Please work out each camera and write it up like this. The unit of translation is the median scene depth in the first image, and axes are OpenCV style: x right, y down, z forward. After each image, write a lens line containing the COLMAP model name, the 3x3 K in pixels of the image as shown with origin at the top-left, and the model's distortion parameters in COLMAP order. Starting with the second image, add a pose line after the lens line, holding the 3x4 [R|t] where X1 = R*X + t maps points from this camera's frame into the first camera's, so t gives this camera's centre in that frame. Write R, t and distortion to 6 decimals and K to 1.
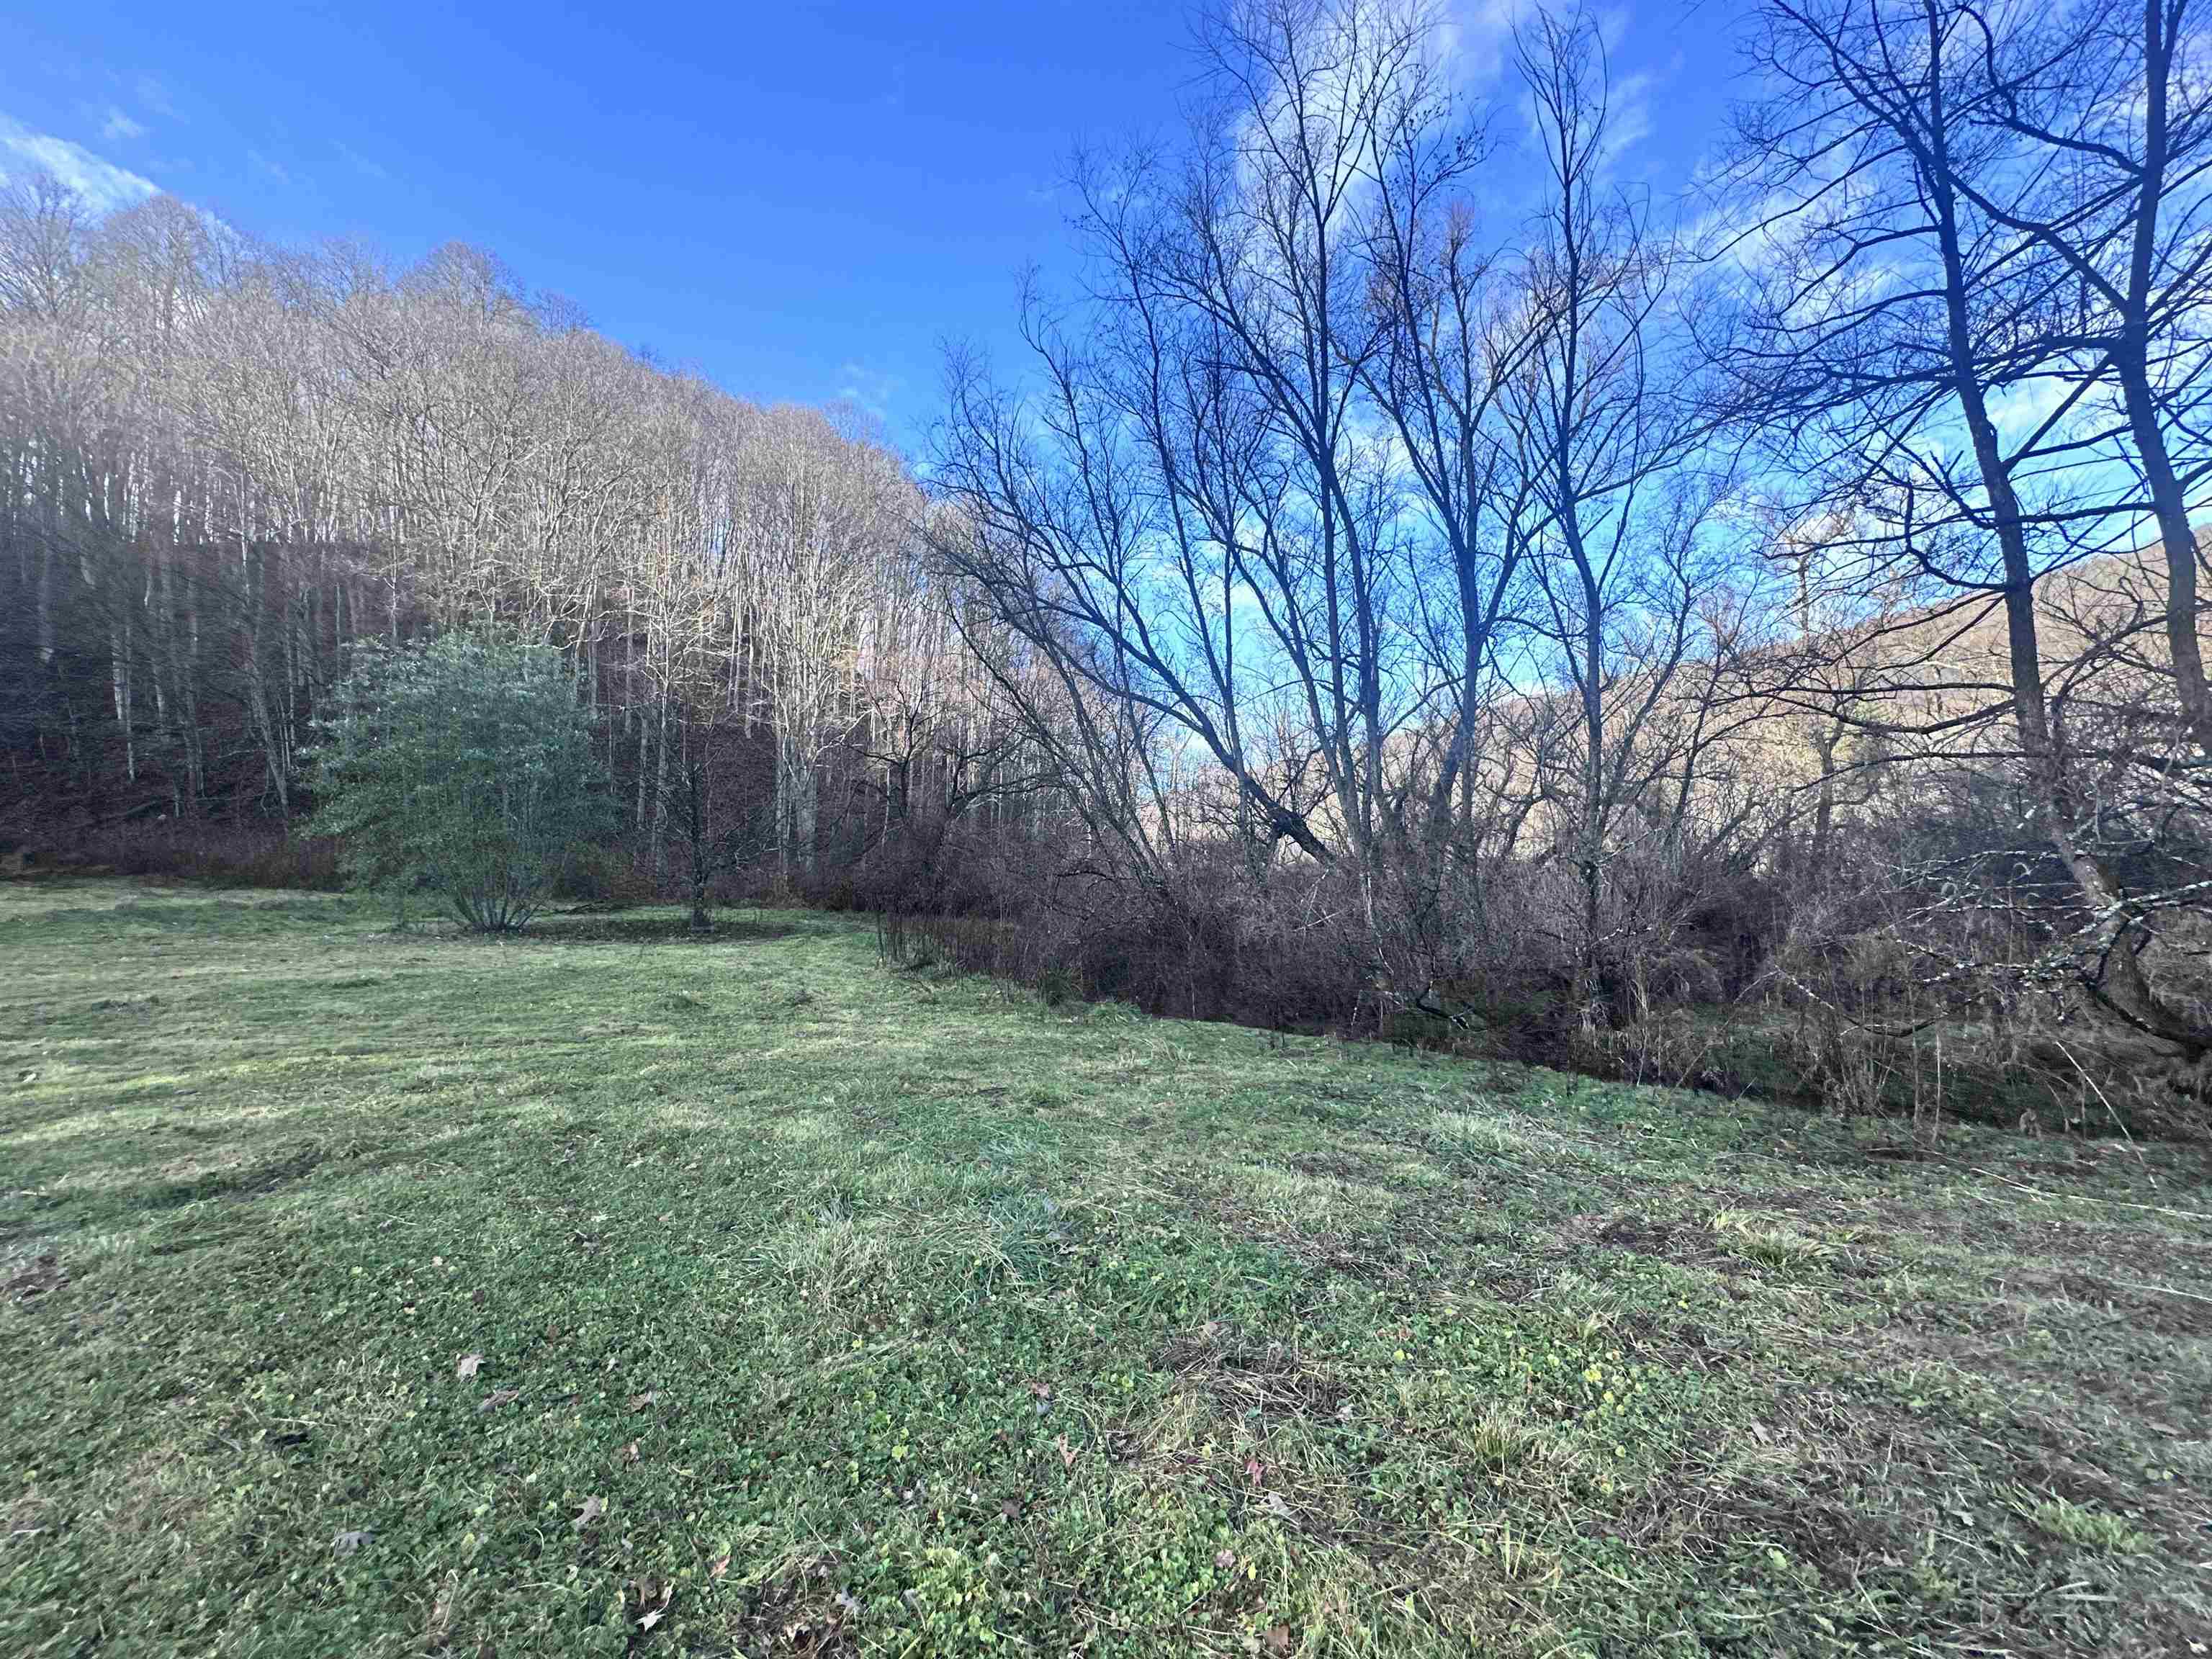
lens RADIAL K [[881.8, 0, 1113.6], [0, 881.8, 829.5], [0, 0, 1]] dist [-0.004056, 0.001024]
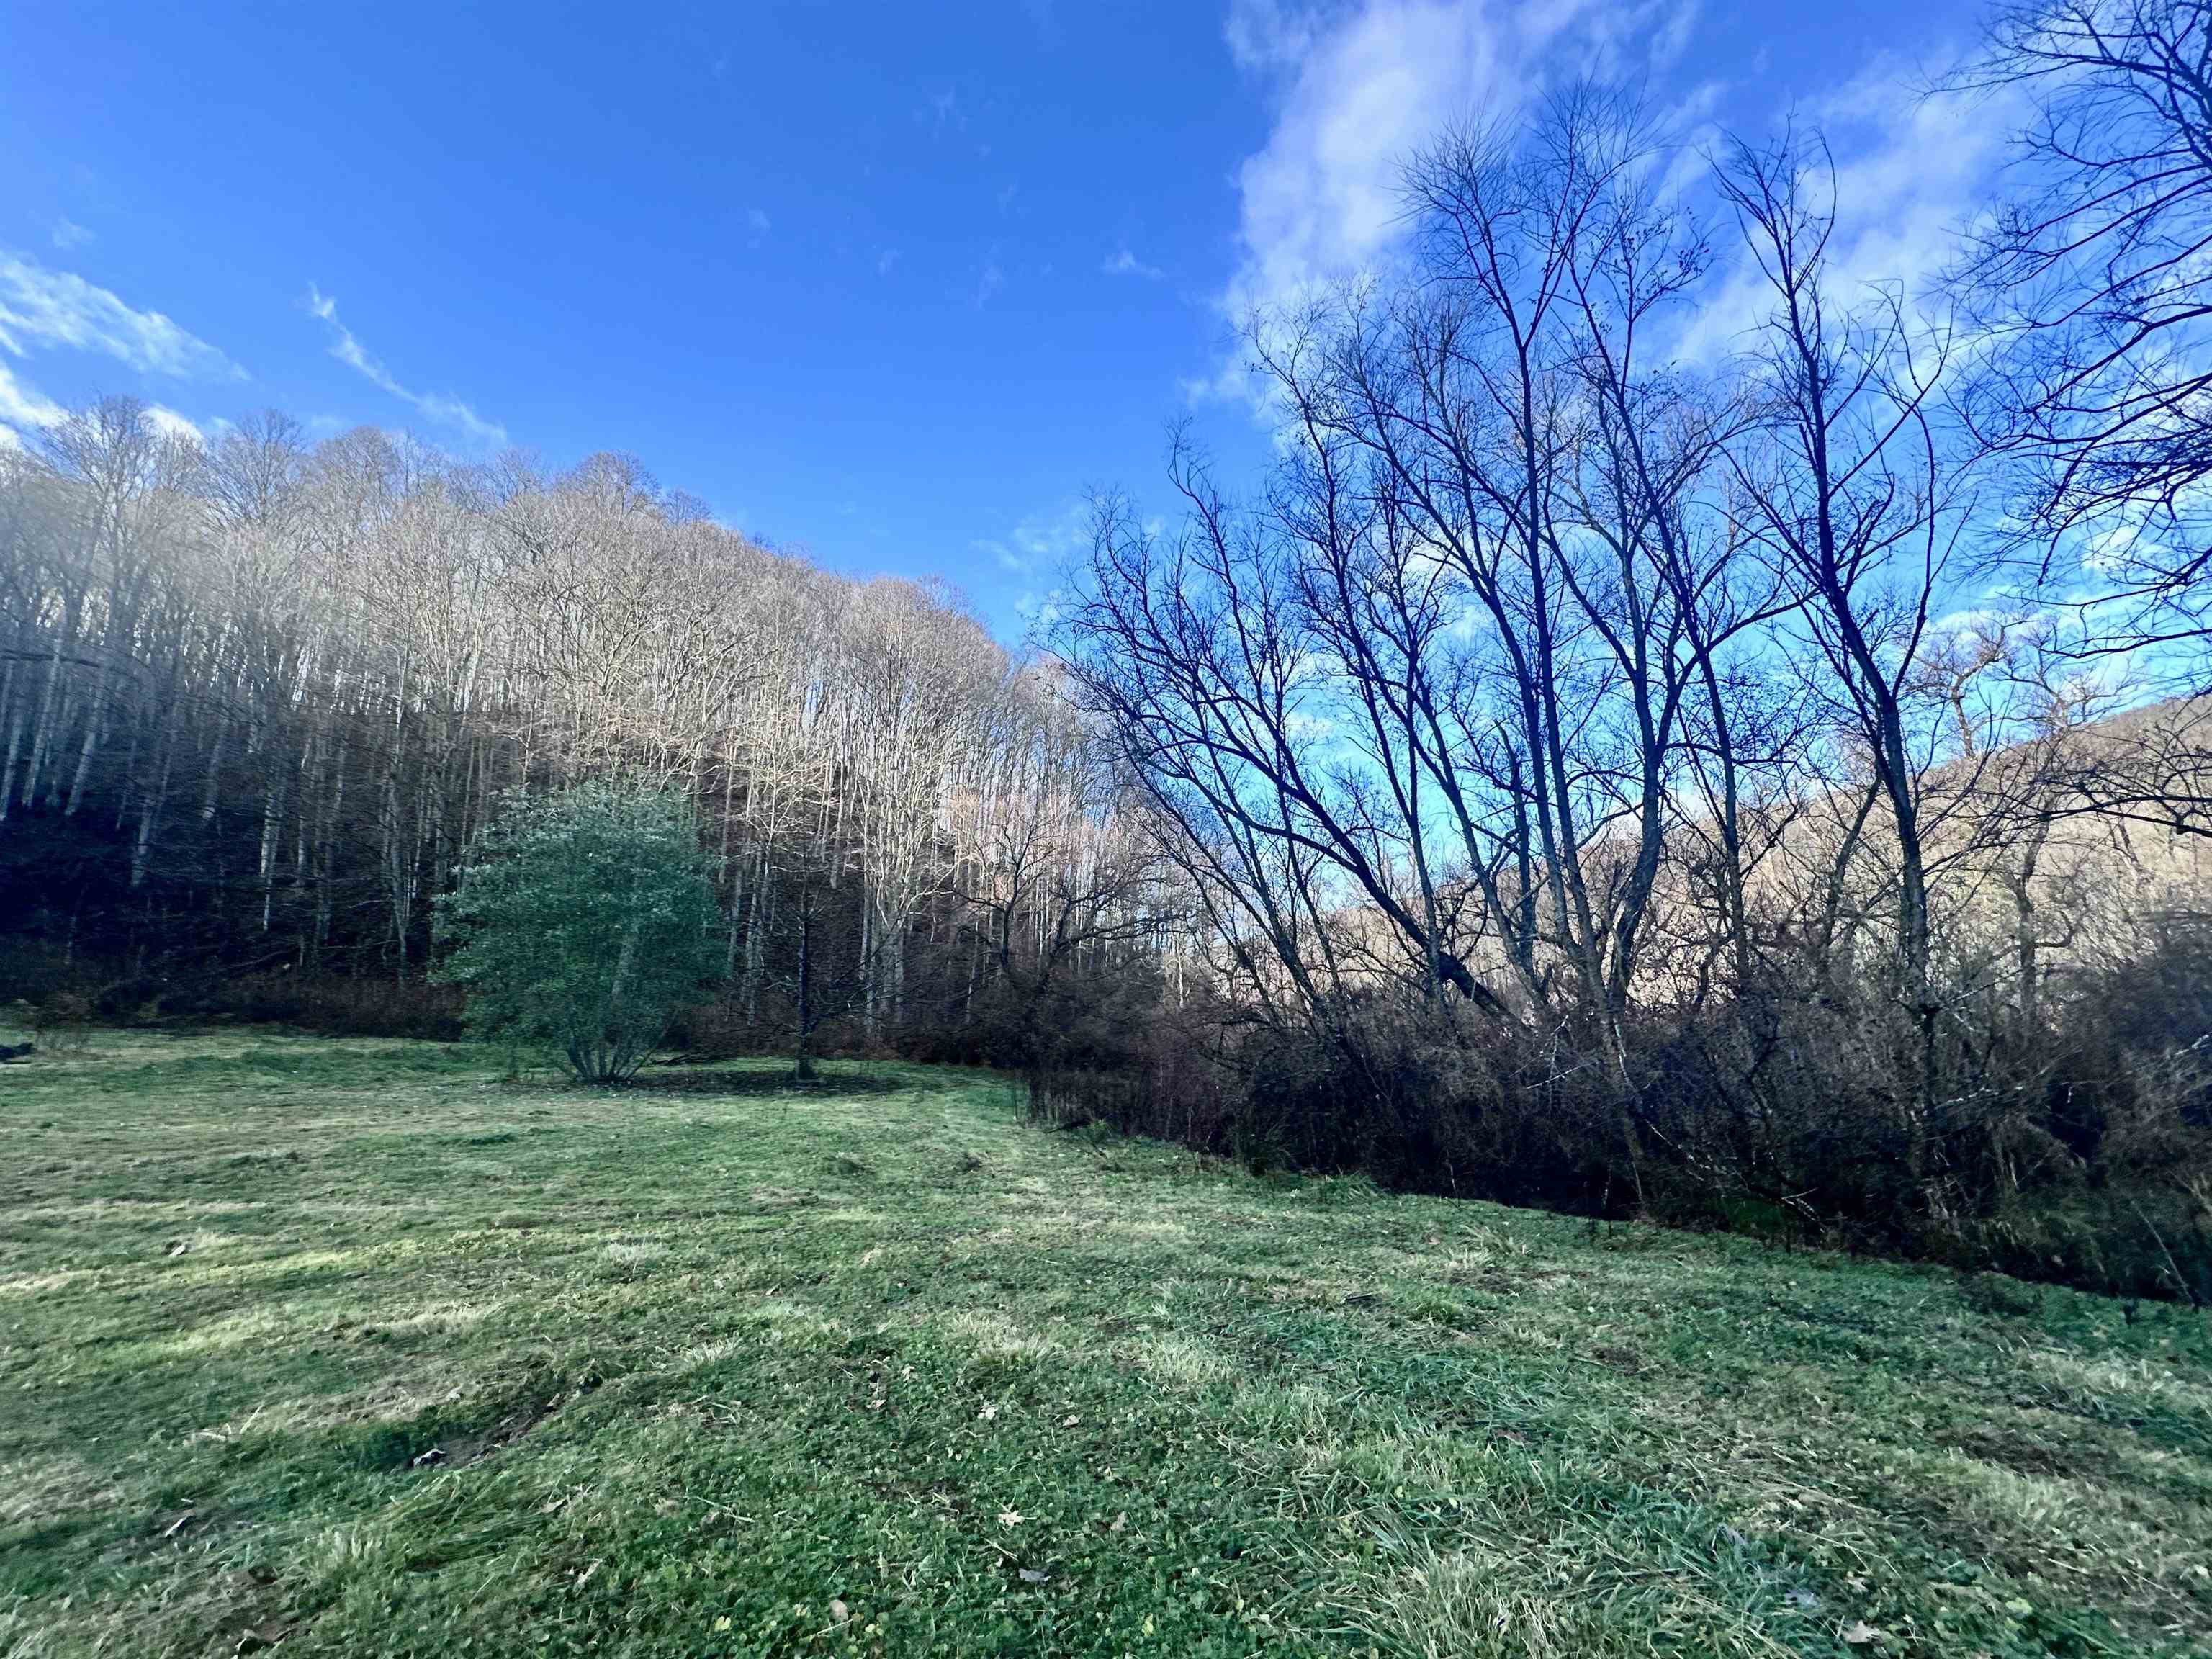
lens RADIAL K [[881.8, 0, 1113.6], [0, 881.8, 829.5], [0, 0, 1]] dist [-0.004056, 0.001024]
pose [[0.997689, -0.012385, -0.066811, -0.097574], [0.000916, 0.985613, -0.169018, 0.007352], [0.067943, 0.168566, 0.983346, 0.054074]]
